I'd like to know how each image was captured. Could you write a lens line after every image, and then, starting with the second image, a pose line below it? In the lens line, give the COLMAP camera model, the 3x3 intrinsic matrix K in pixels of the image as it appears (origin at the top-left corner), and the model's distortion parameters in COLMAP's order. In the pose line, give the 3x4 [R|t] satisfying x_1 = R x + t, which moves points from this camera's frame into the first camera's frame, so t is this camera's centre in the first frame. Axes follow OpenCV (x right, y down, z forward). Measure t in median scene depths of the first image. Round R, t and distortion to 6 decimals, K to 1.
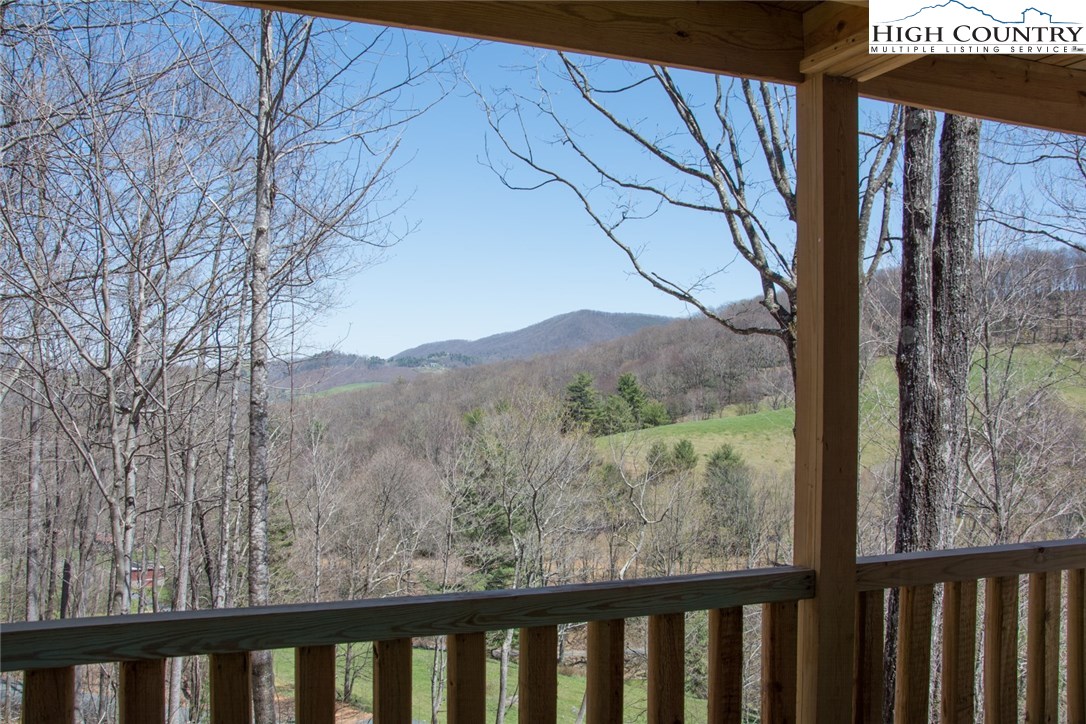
lens RADIAL K [[918.6, 0, 541.9], [0, 918.6, 366.8], [0, 0, 1]] dist [-0.136469, 0.148355]
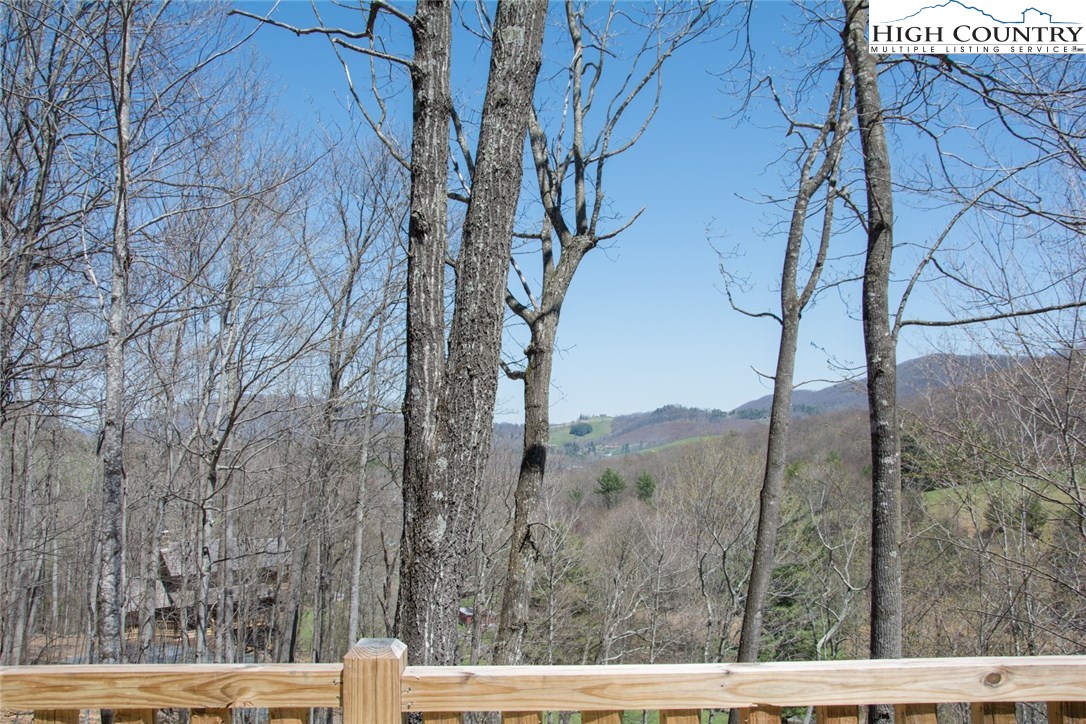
lens RADIAL K [[918.6, 0, 541.9], [0, 918.6, 366.8], [0, 0, 1]] dist [-0.136469, 0.148355]
pose [[0.932619, -0.041656, -0.358451, 0.535123], [0.020759, 0.997863, -0.061953, 0.005977], [0.360265, 0.050337, 0.931491, 0.208558]]
